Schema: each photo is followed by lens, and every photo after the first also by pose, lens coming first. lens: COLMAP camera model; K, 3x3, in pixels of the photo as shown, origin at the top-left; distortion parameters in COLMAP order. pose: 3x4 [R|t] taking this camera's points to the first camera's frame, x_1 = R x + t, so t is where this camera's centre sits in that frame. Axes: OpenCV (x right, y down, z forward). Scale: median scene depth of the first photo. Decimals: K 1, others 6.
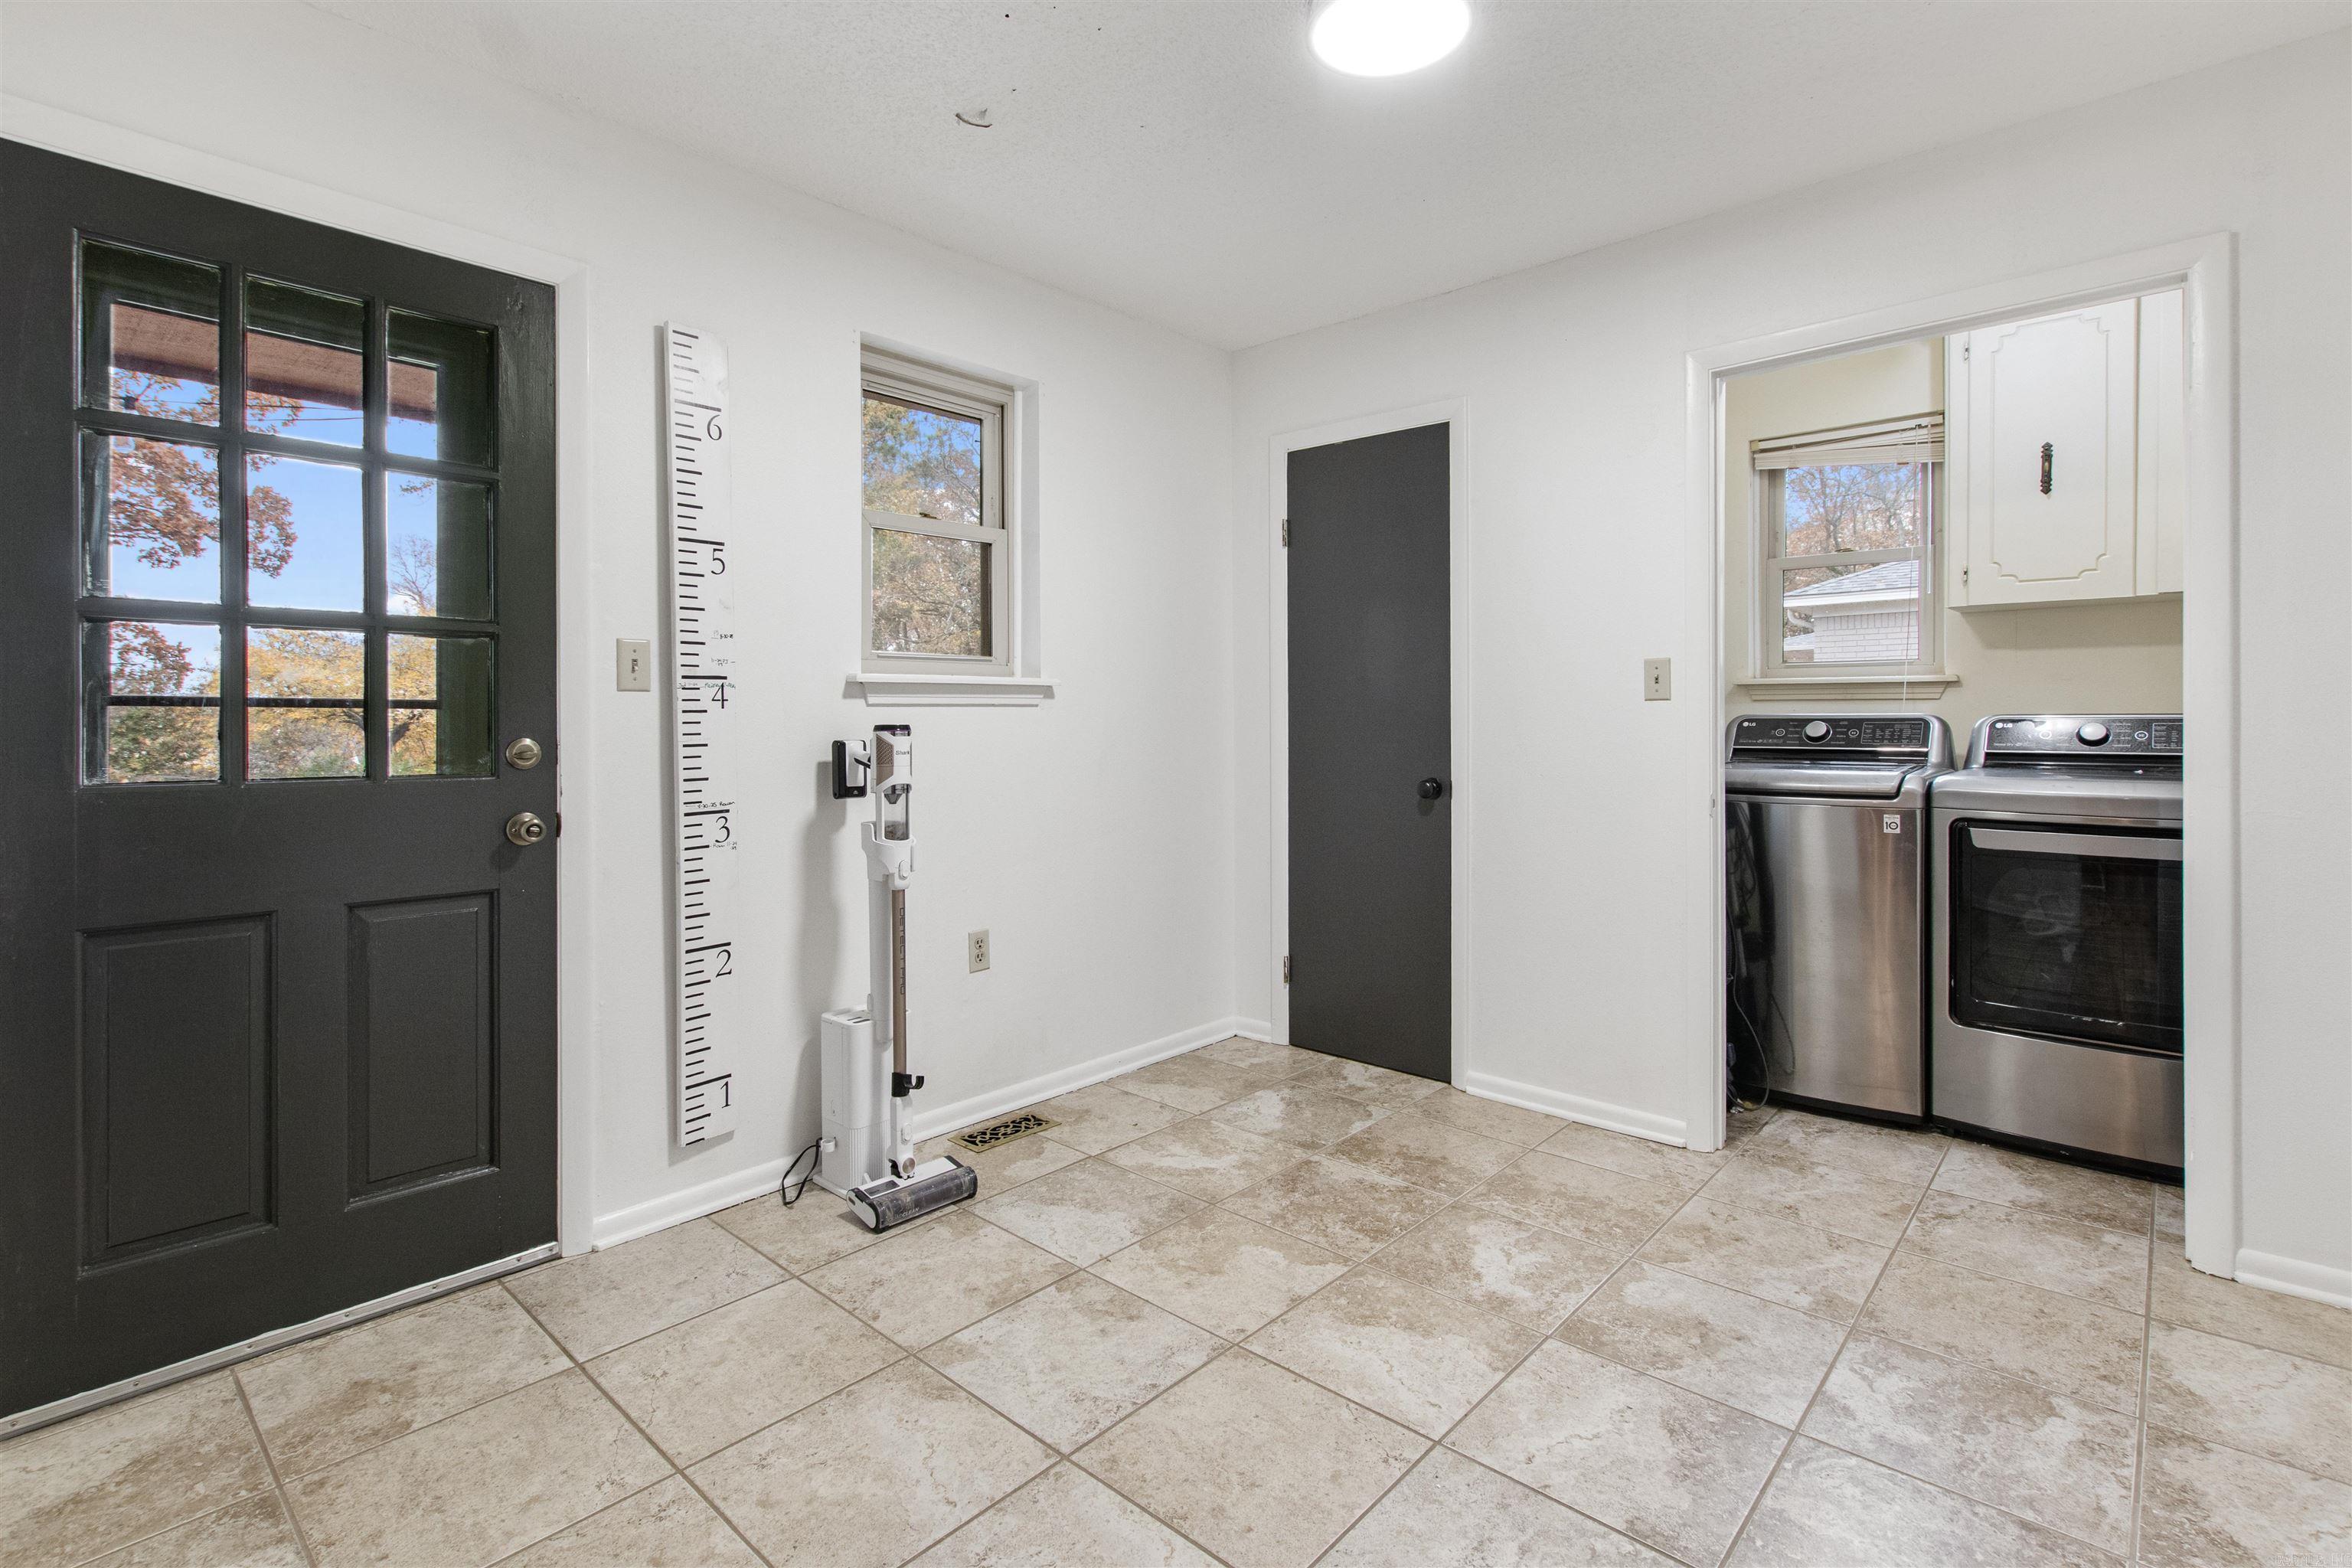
lens RADIAL K [[1099.5, 0, 1183.1], [0, 1099.5, 732.8], [0, 0, 1]] dist [0.001450, -0.000207]
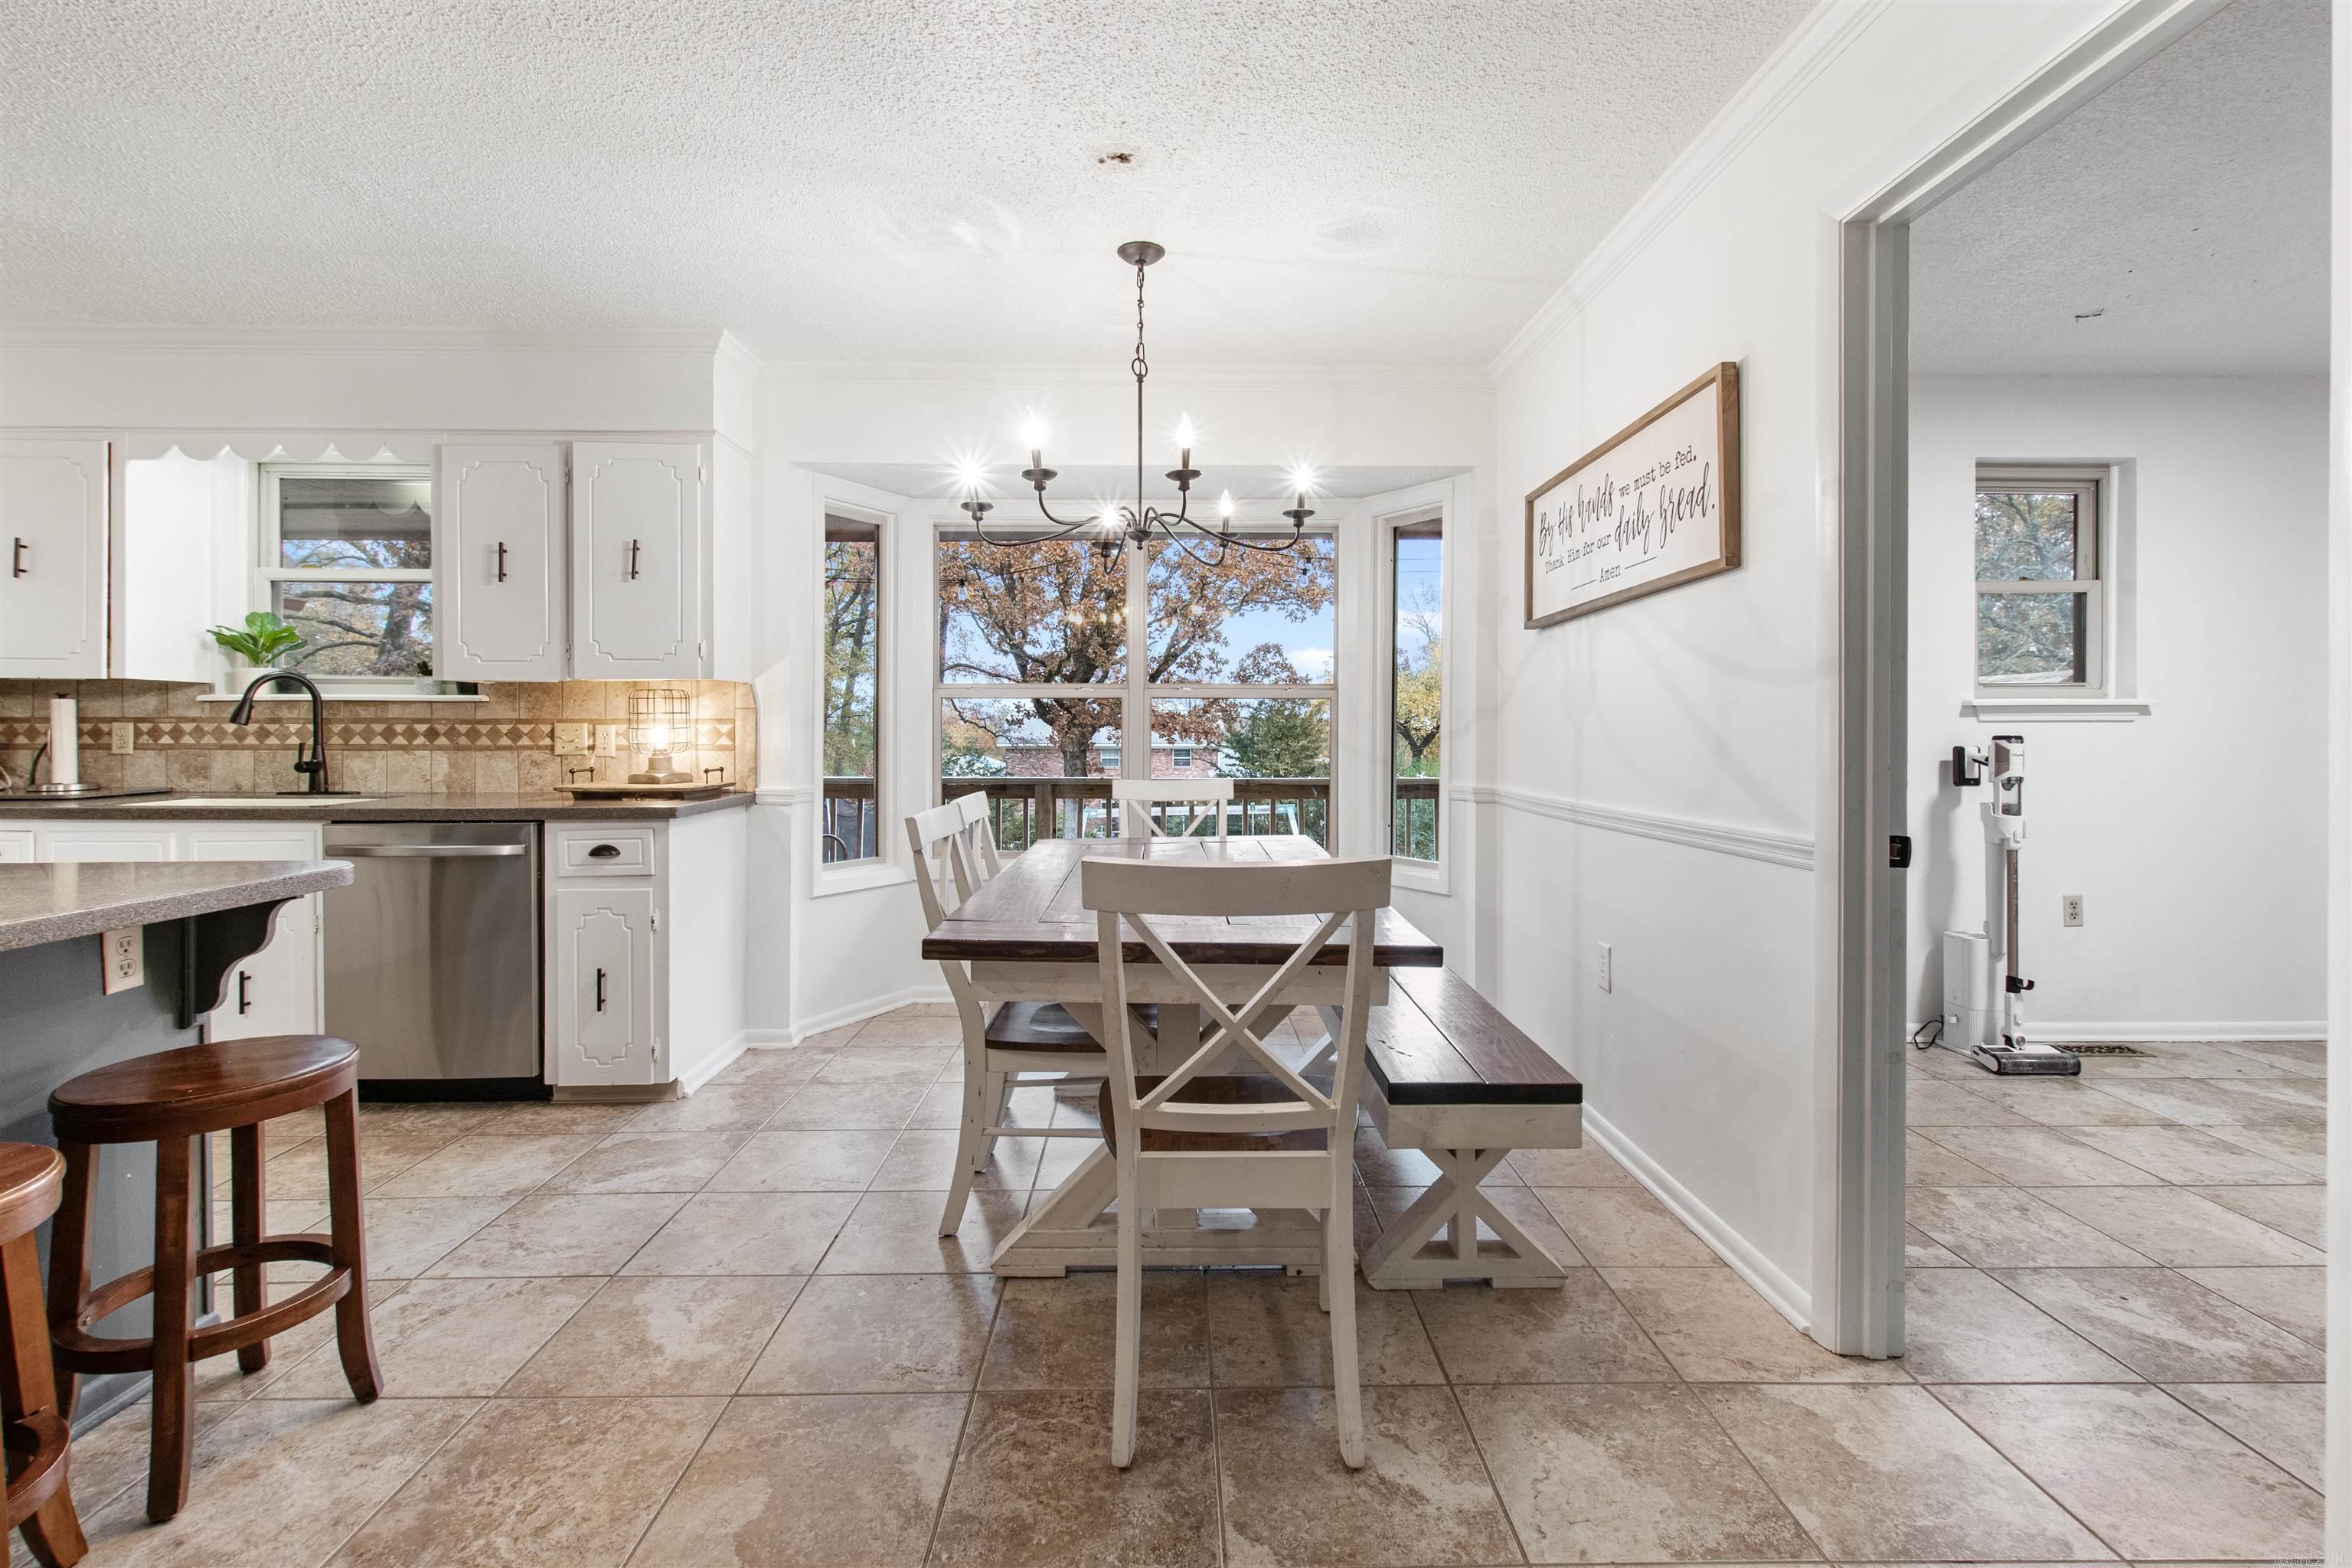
lens RADIAL K [[1099.5, 0, 1183.1], [0, 1099.5, 732.8], [0, 0, 1]] dist [0.001450, -0.000207]
pose [[0.688549, 0.006901, -0.725157, 0.036868], [-0.013618, 0.999901, -0.003415, 0.008700], [0.725062, 0.012227, 0.688575, -0.776541]]
